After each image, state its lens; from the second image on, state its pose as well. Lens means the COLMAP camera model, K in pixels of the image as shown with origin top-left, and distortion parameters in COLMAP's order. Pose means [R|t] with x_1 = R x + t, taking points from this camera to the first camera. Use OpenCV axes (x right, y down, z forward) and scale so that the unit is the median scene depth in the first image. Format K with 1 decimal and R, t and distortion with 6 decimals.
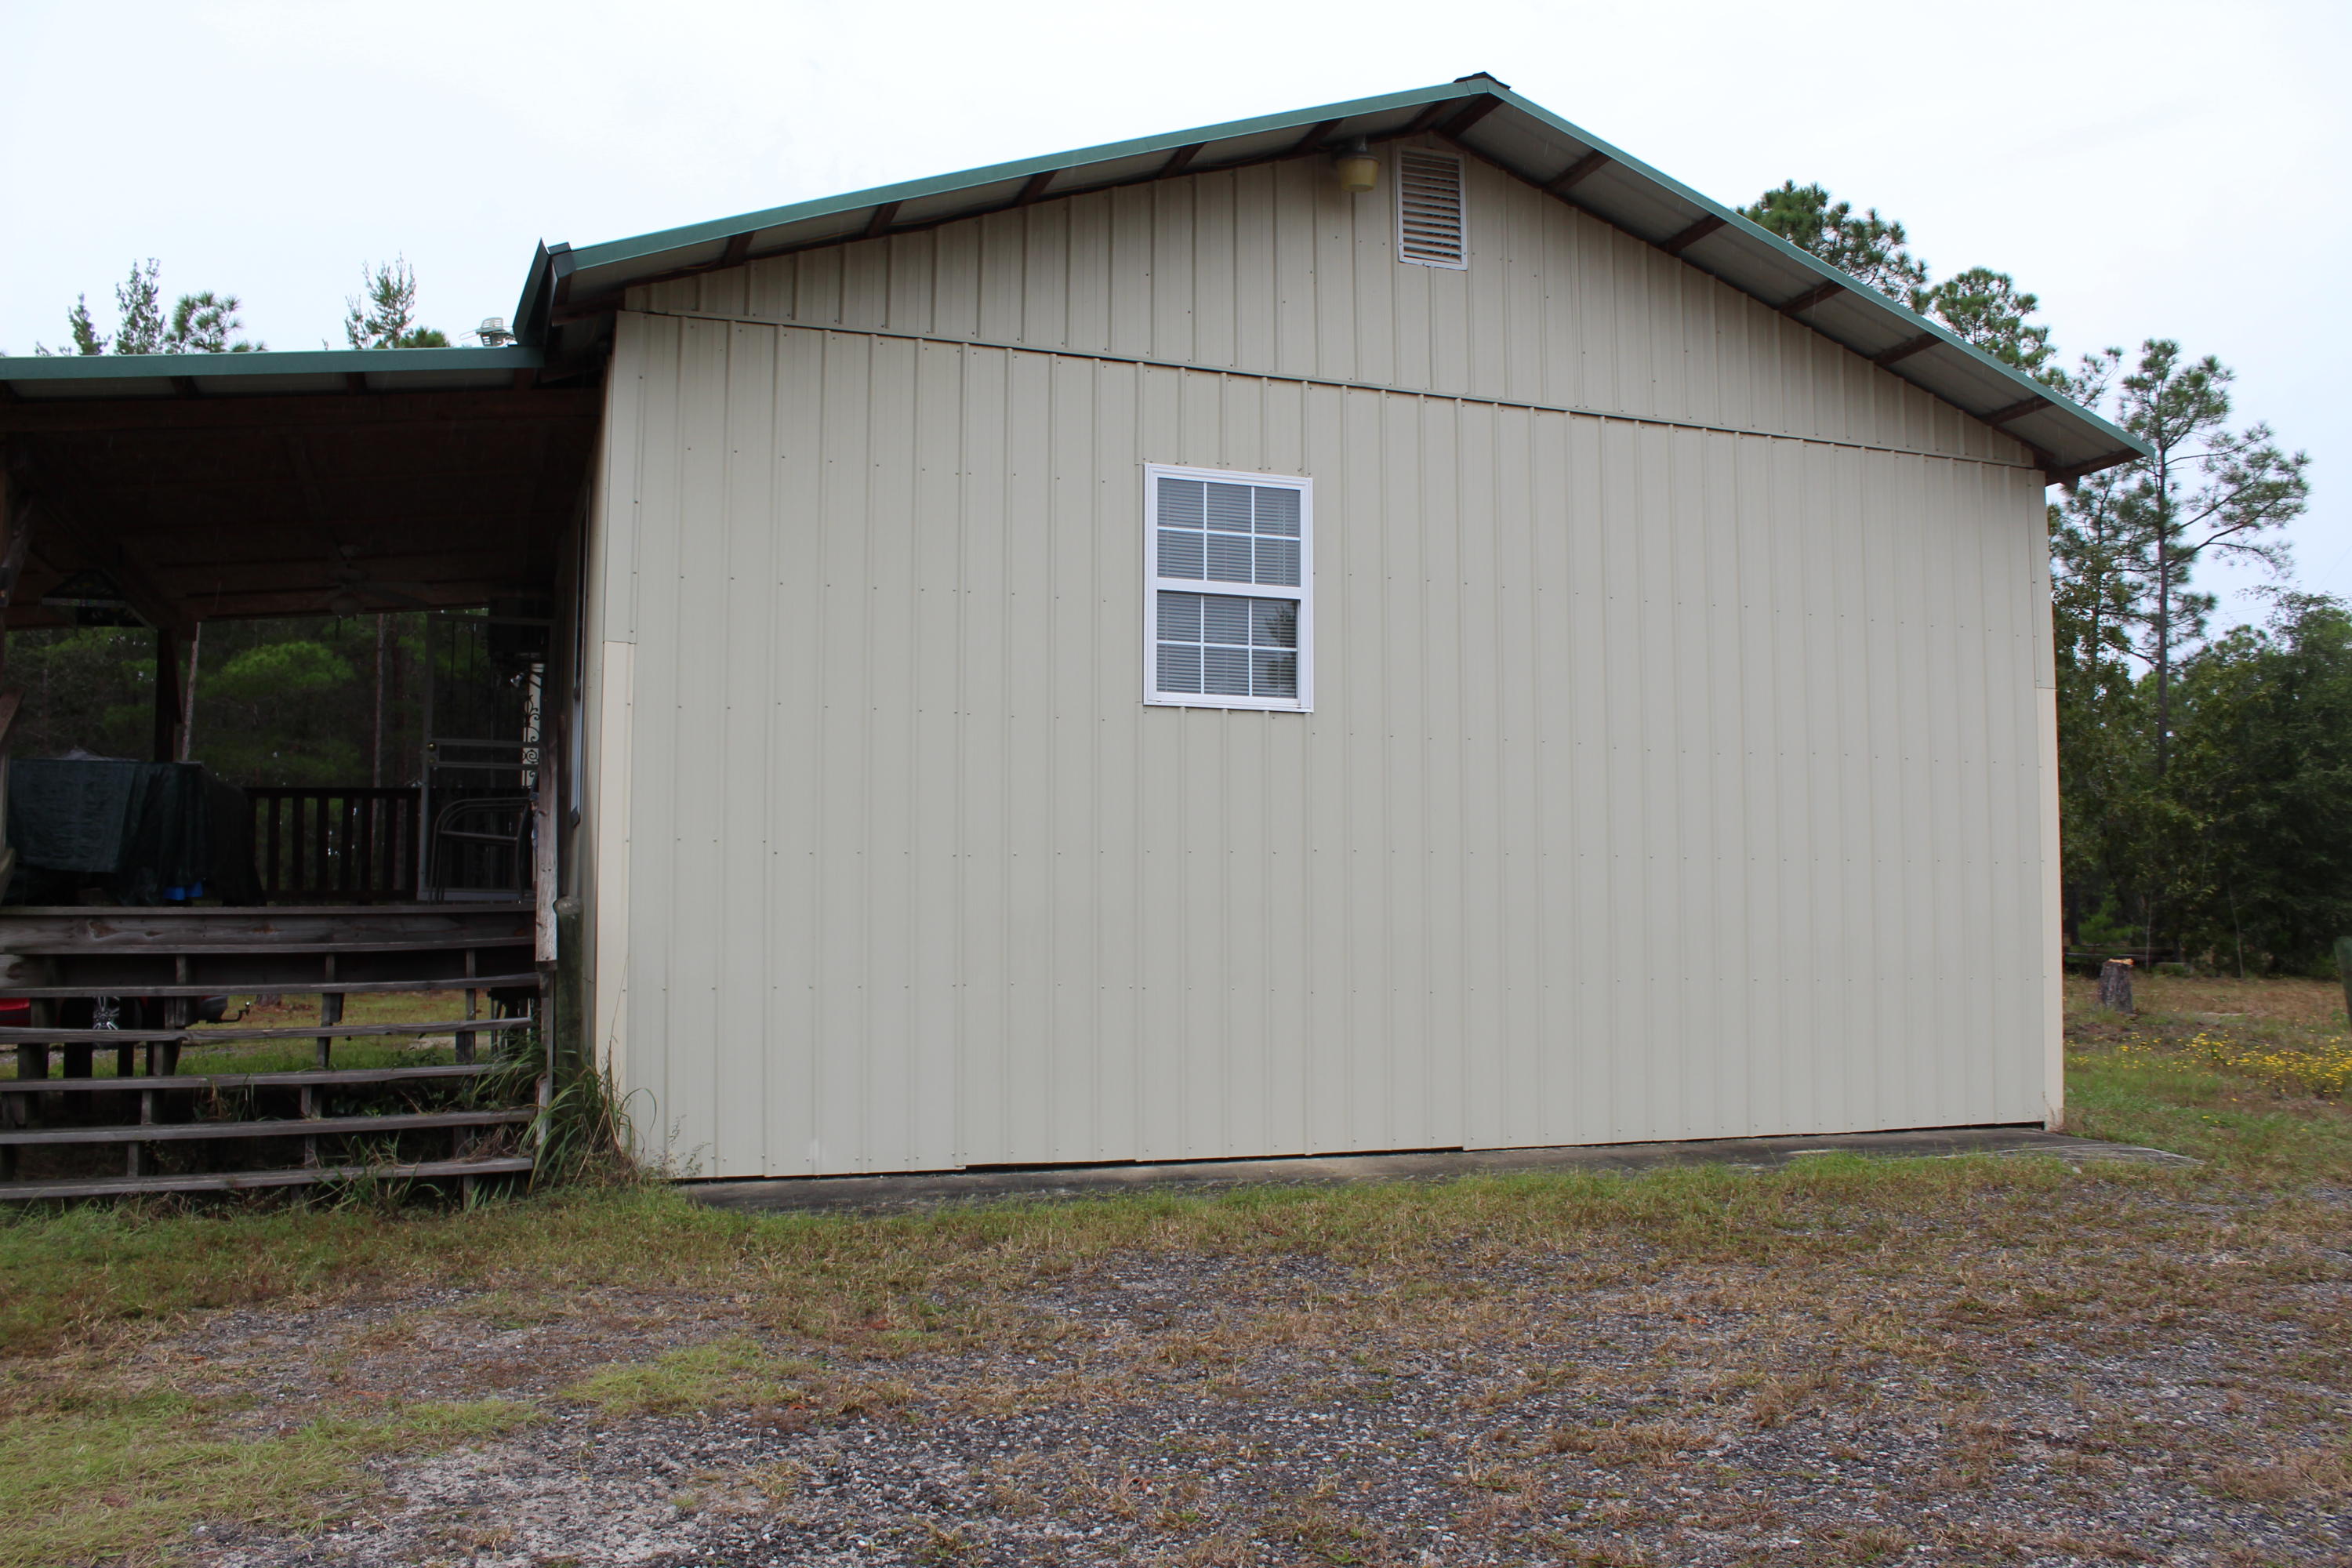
lens RADIAL K [[1966.4, 0, 1178.0], [0, 1966.4, 796.3], [0, 0, 1]] dist [-0.165787, 0.145527]
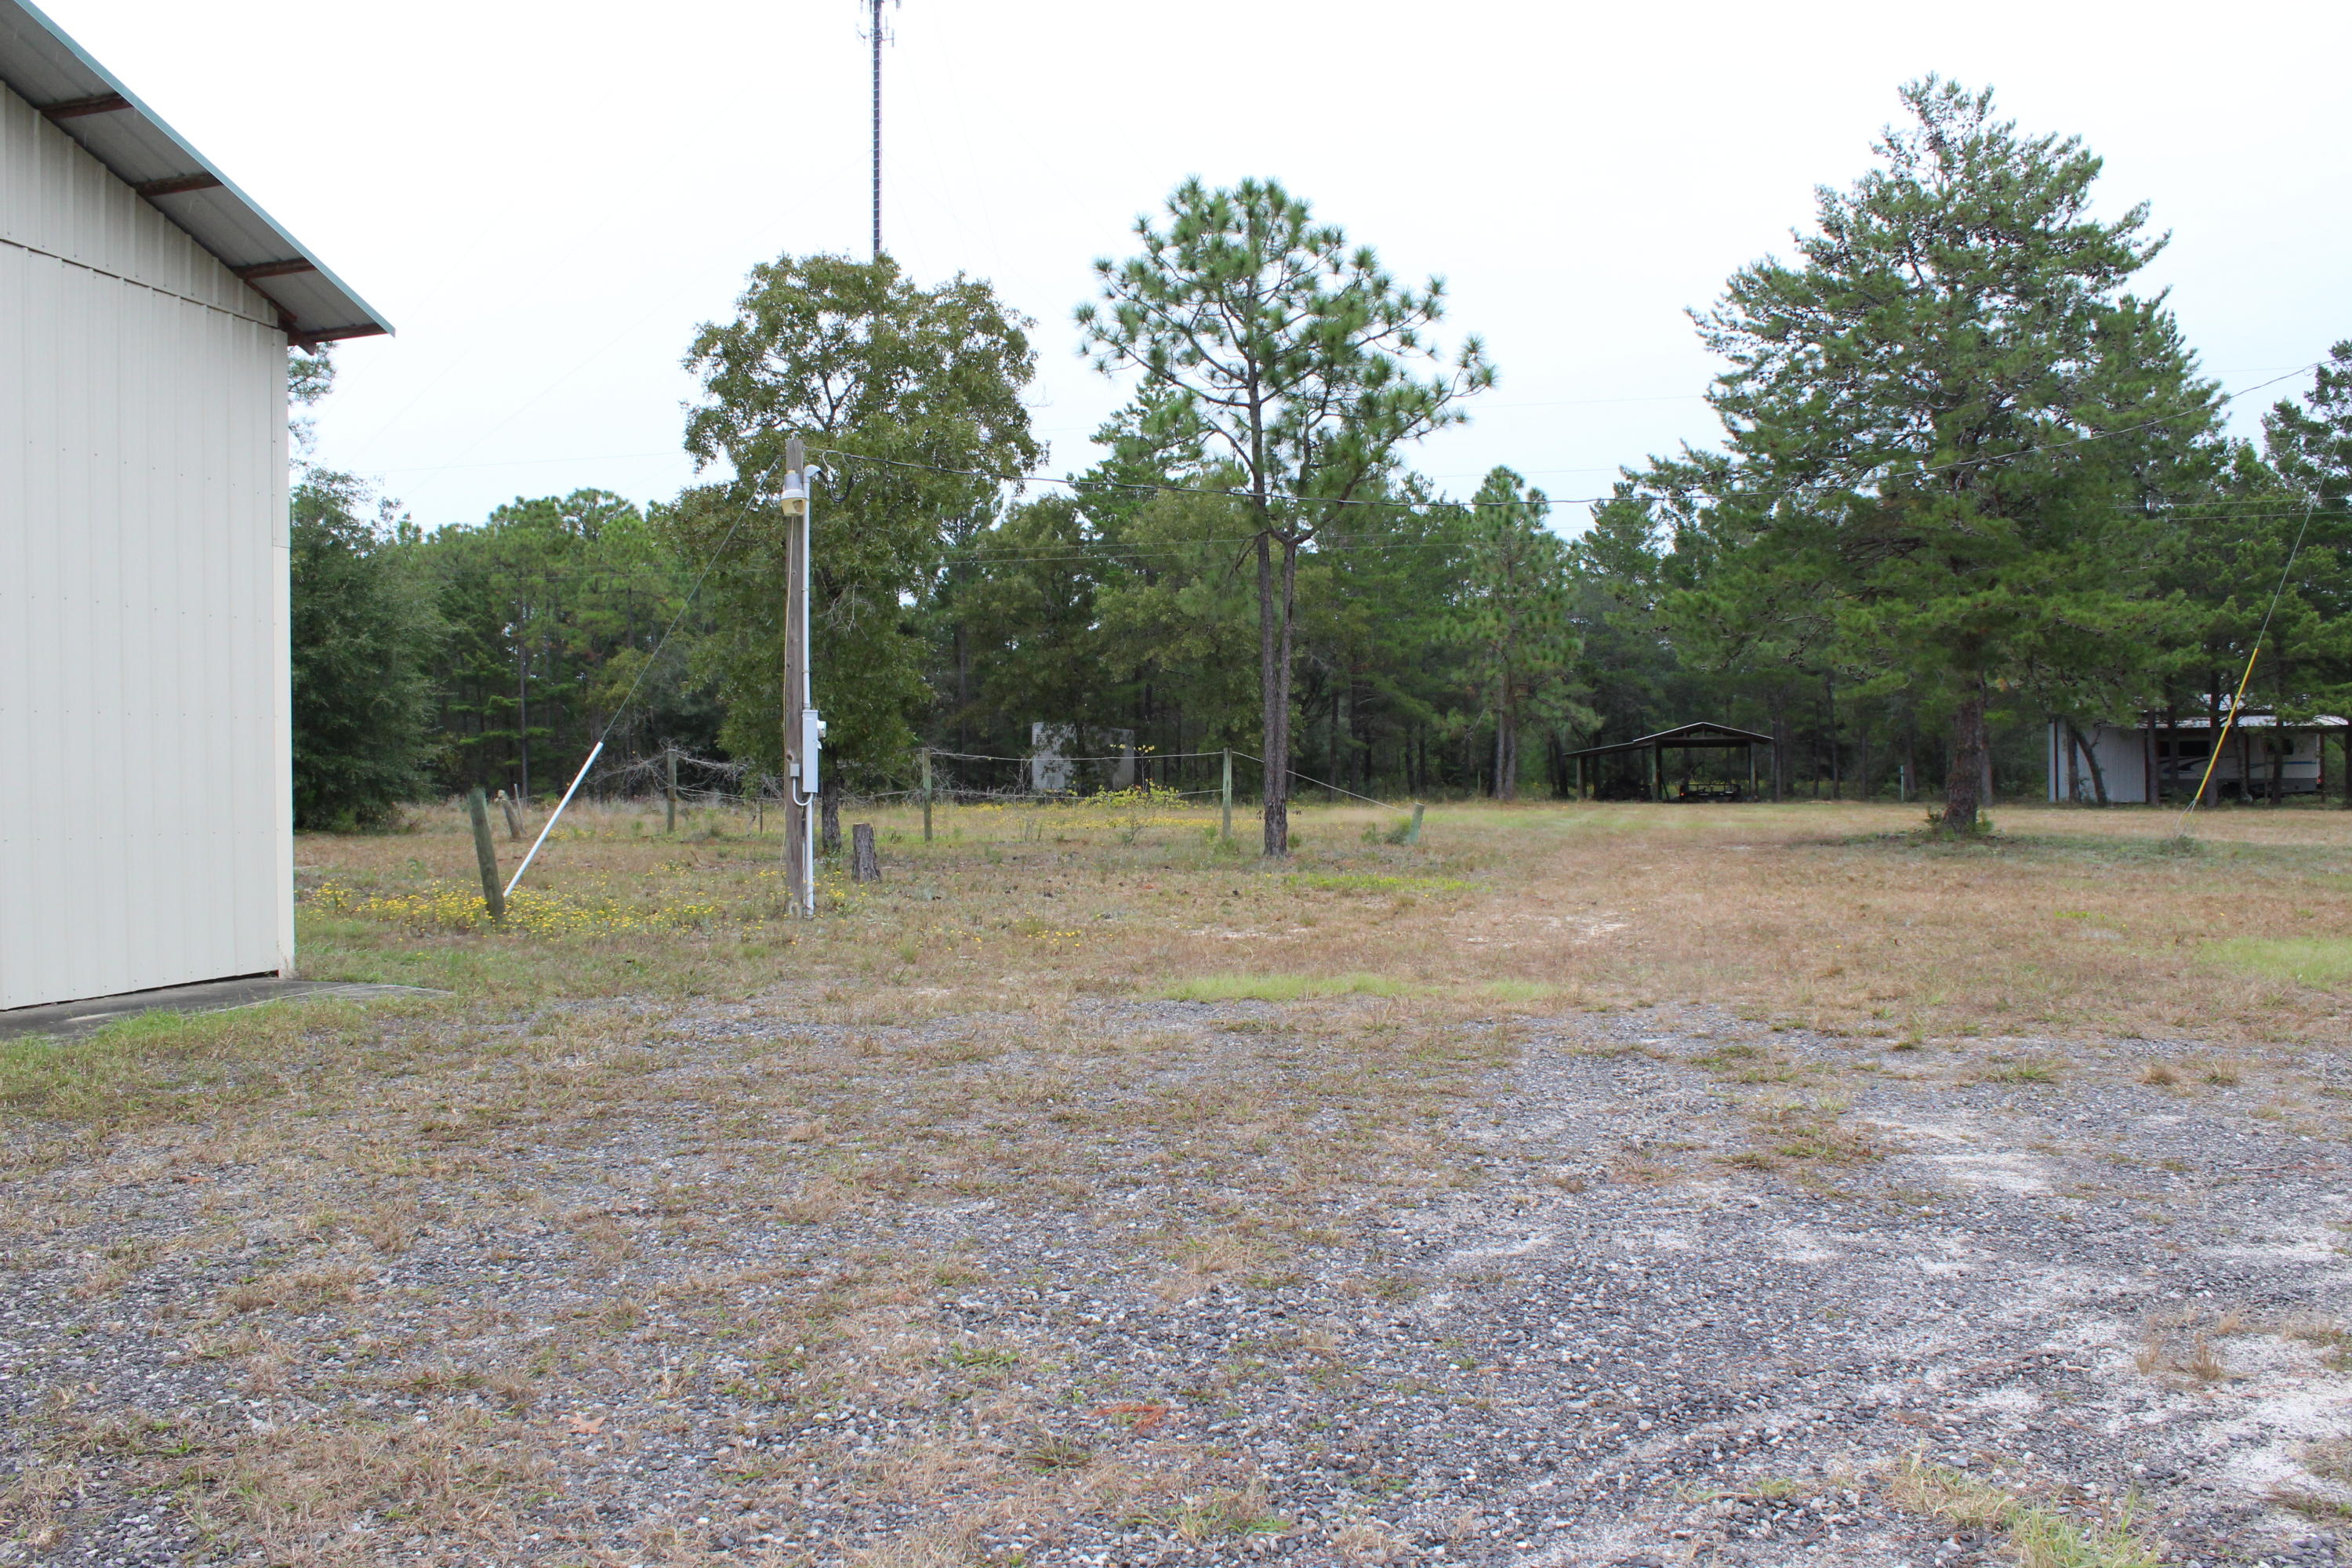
lens RADIAL K [[1966.4, 0, 1171.1], [0, 1966.4, 797.3], [0, 0, 1]] dist [-0.165787, 0.145527]
pose [[0.540297, -0.023451, 0.841148, -0.147465], [-0.037496, 0.997948, 0.051907, 0.006146], [-0.840639, -0.059585, 0.538309, 0.045756]]
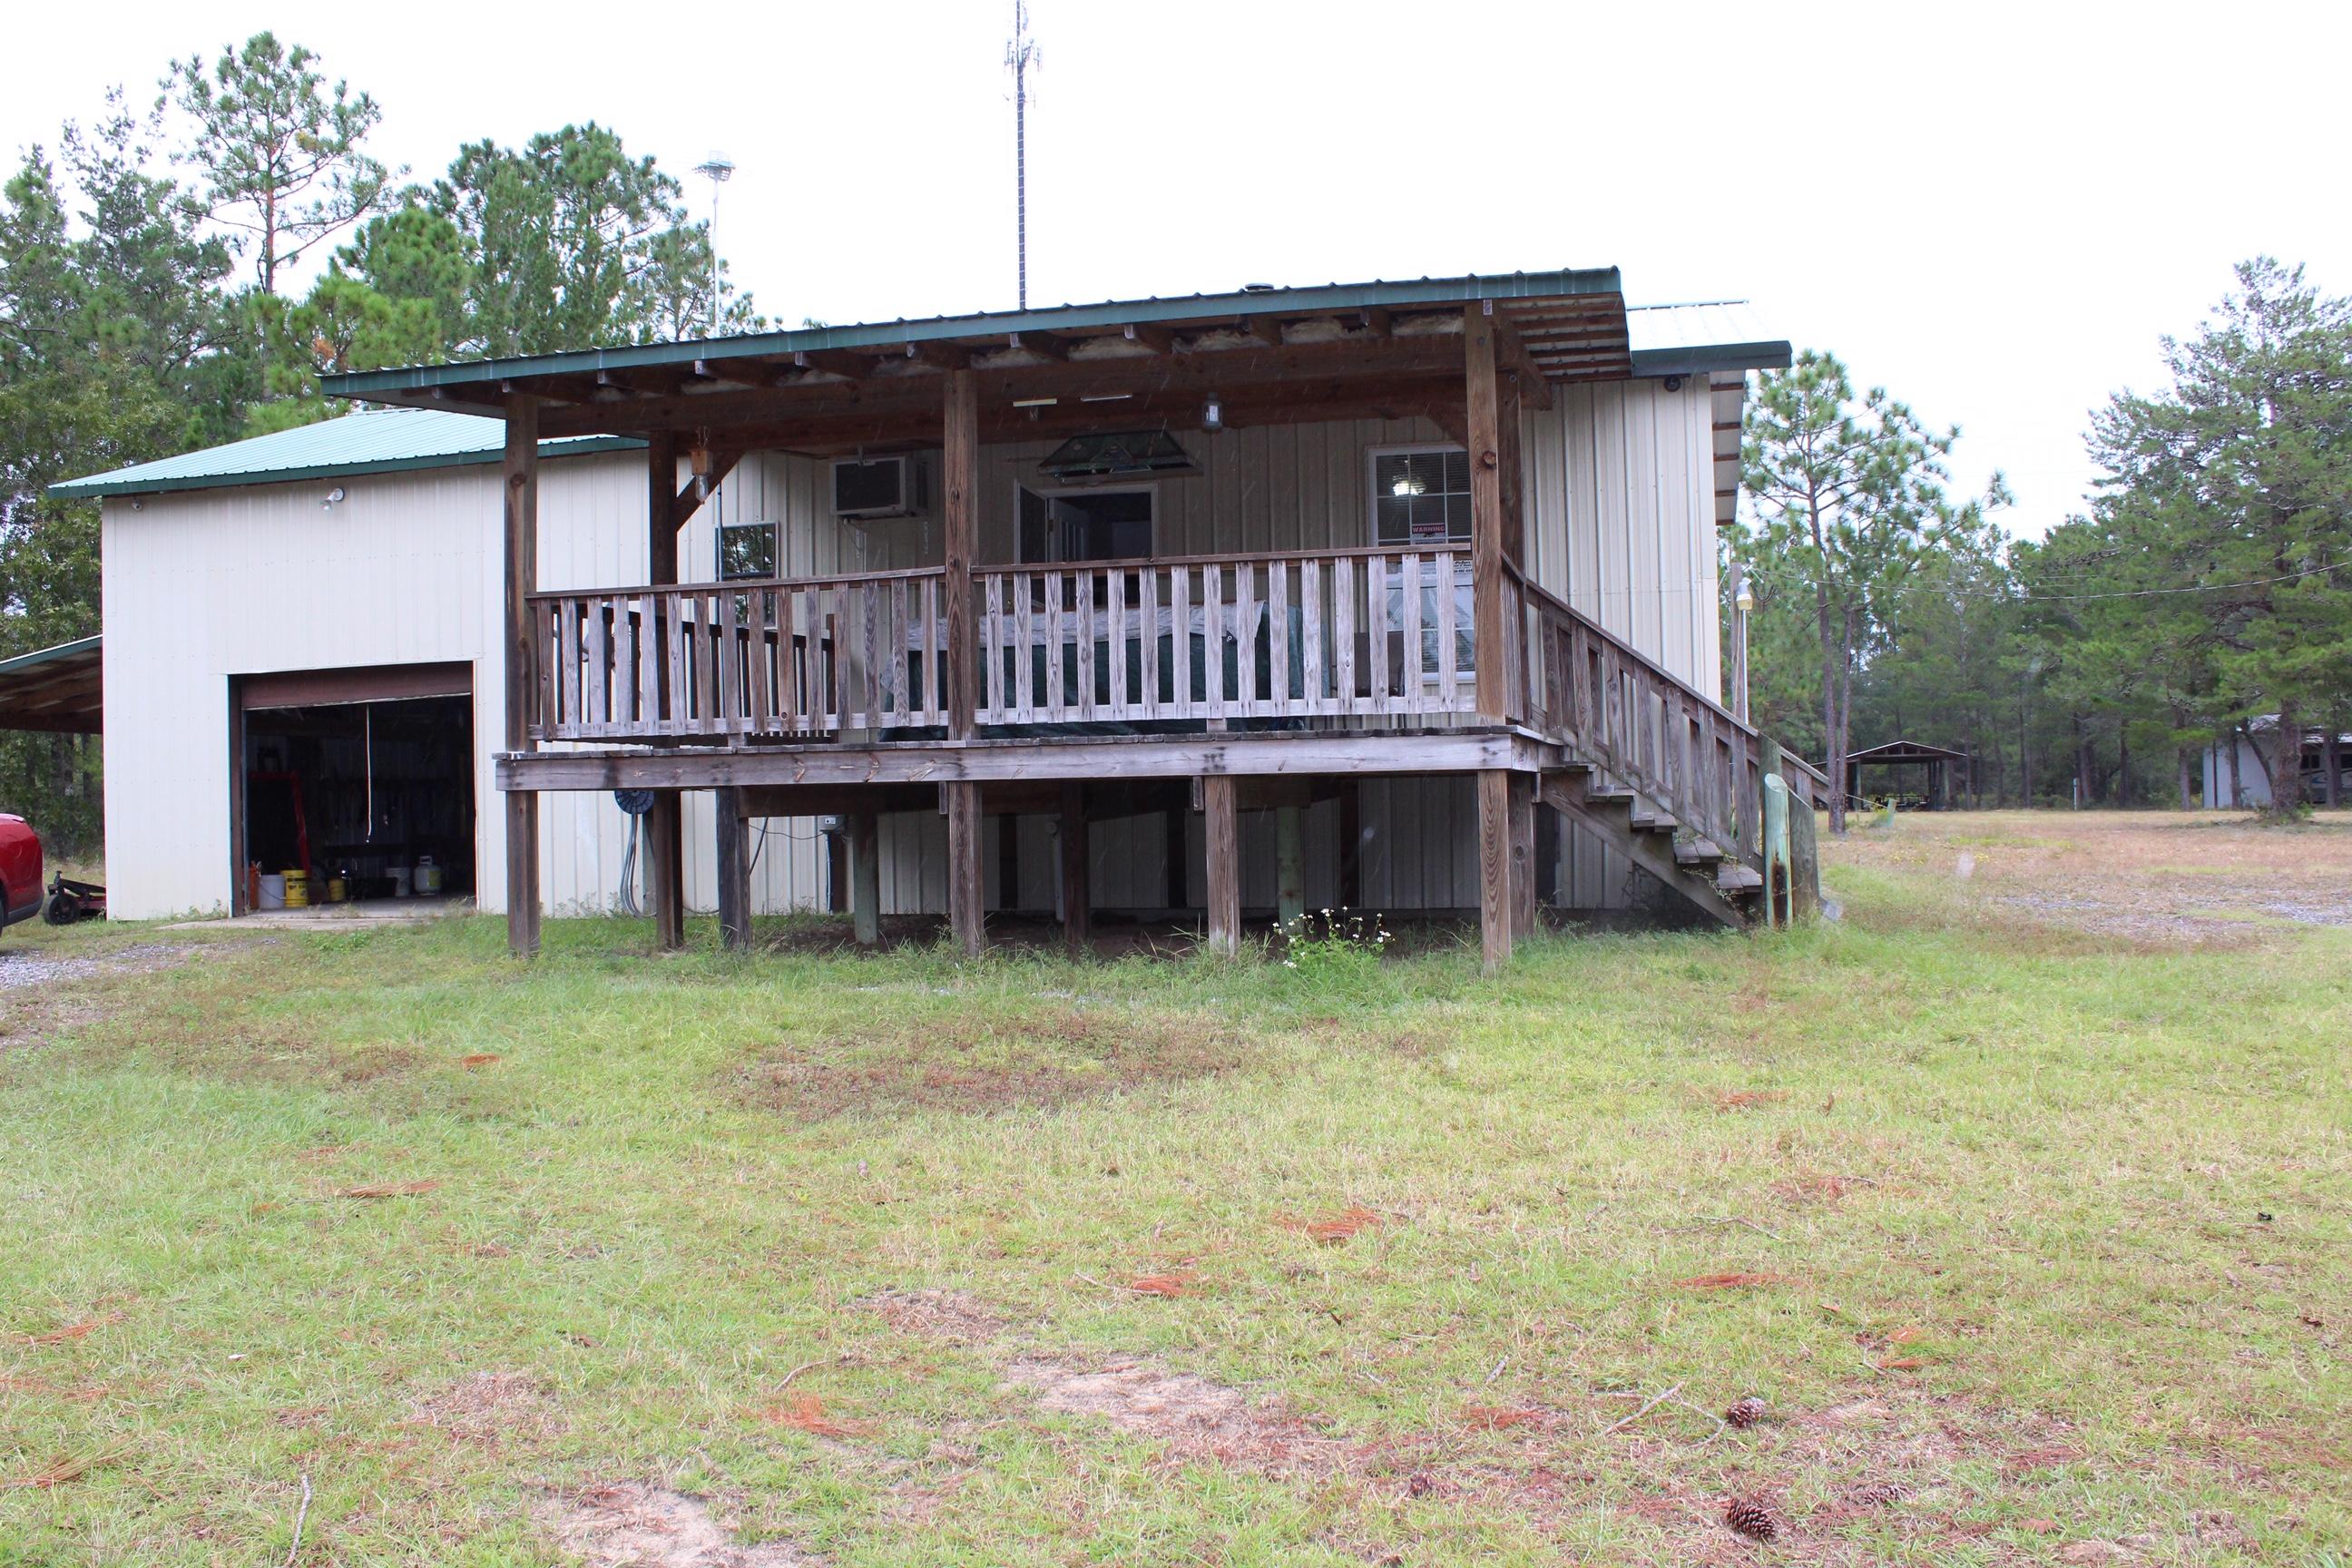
lens RADIAL K [[1966.4, 0, 1180.2], [0, 1966.4, 798.6], [0, 0, 1]] dist [-0.165787, 0.145527]
pose [[0.551485, -0.016642, 0.834019, -0.841135], [-0.028949, 0.998817, 0.039073, 0.023203], [-0.833682, -0.045692, 0.550351, 0.205950]]
